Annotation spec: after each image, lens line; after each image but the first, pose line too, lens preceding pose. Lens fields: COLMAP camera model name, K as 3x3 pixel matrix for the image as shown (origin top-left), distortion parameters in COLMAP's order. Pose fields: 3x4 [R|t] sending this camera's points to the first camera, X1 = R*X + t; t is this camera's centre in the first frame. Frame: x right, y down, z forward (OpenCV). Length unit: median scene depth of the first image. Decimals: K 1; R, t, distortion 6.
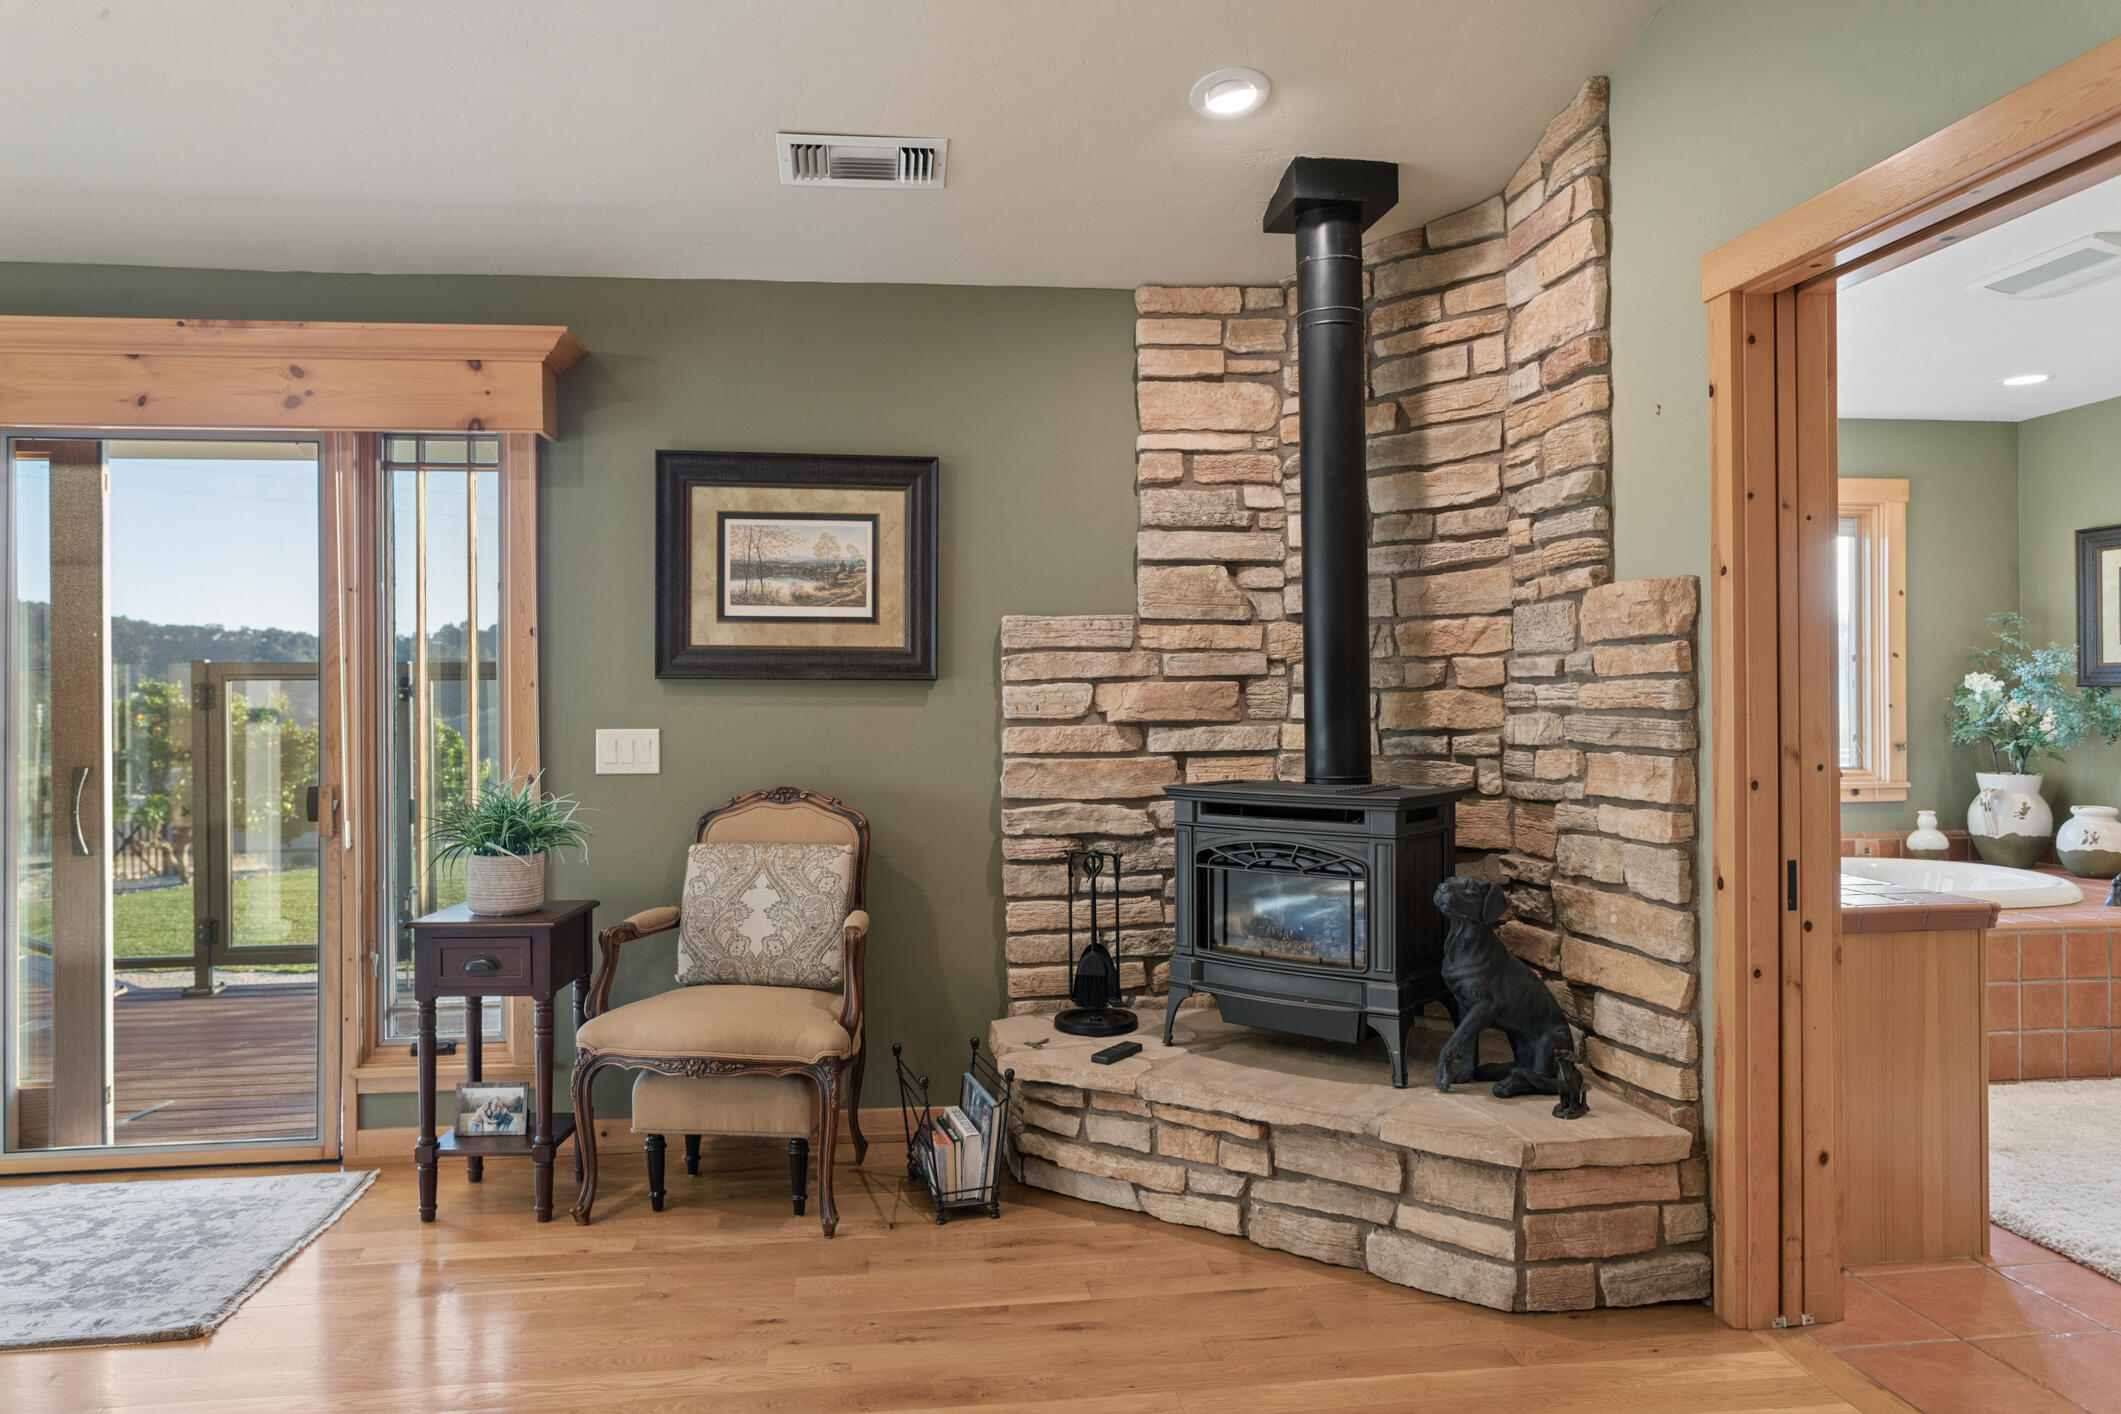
lens RADIAL K [[1456.3, 0, 1052.9], [0, 1456.3, 700.4], [0, 0, 1]] dist [0.011537, 0.003520]
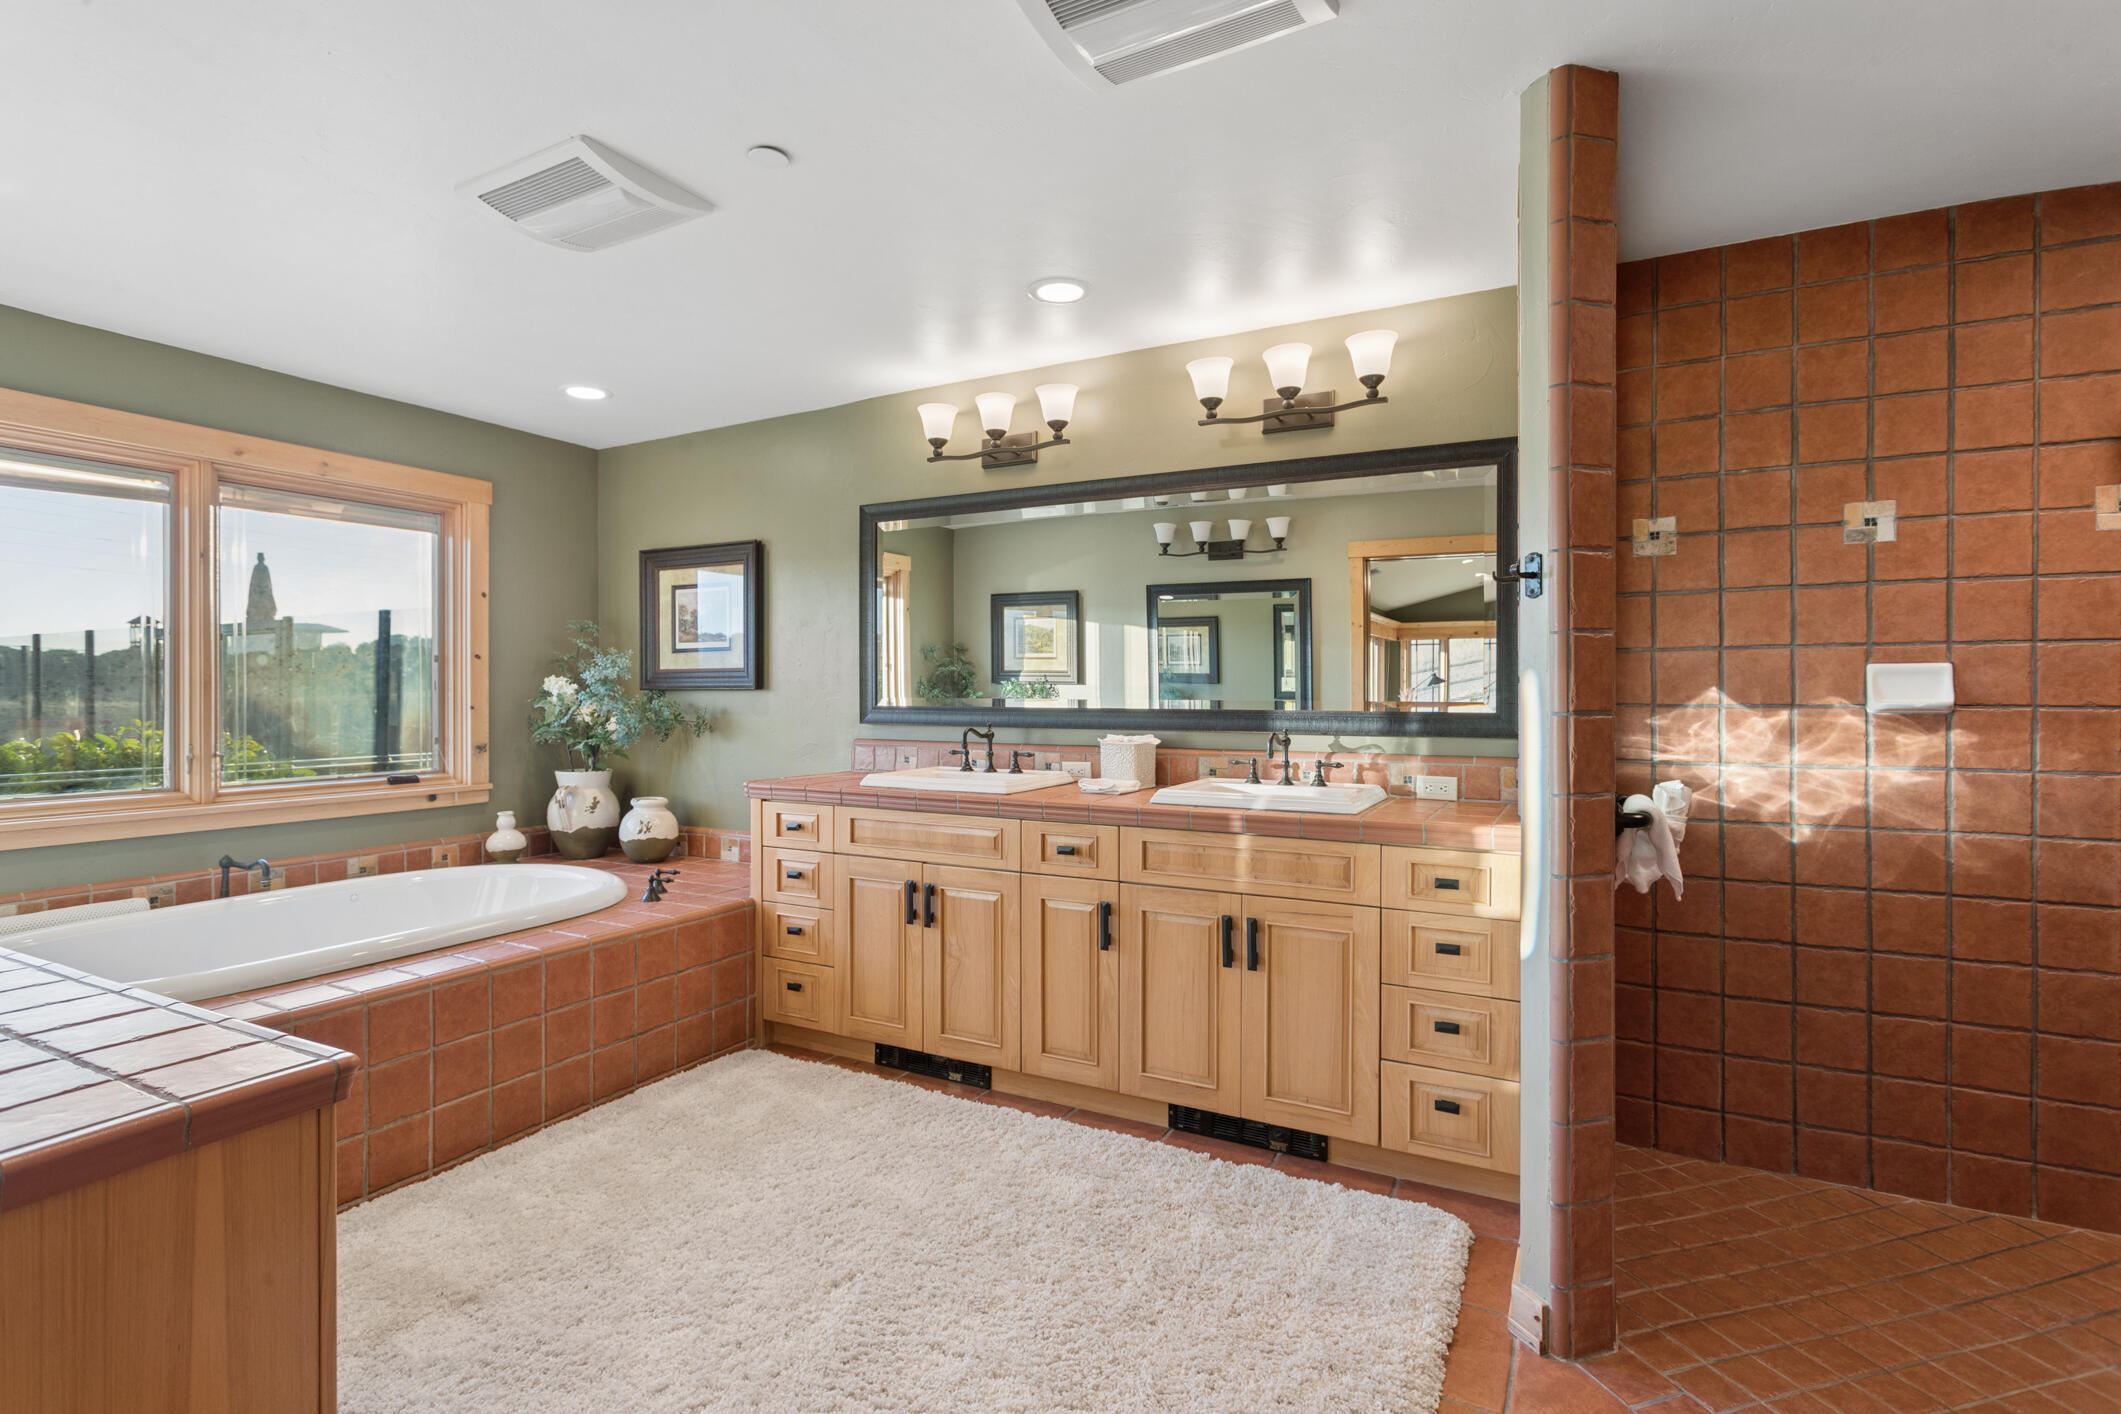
lens RADIAL K [[1015.4, 0, 1054.0], [0, 1015.4, 701.1], [0, 0, 1]] dist [-0.000614, 0.000026]
pose [[0.589013, 0.001298, 0.808122, 0.258718], [-0.003059, 0.999995, 0.000623, -0.002406], [-0.808118, -0.002839, 0.589014, 0.287393]]
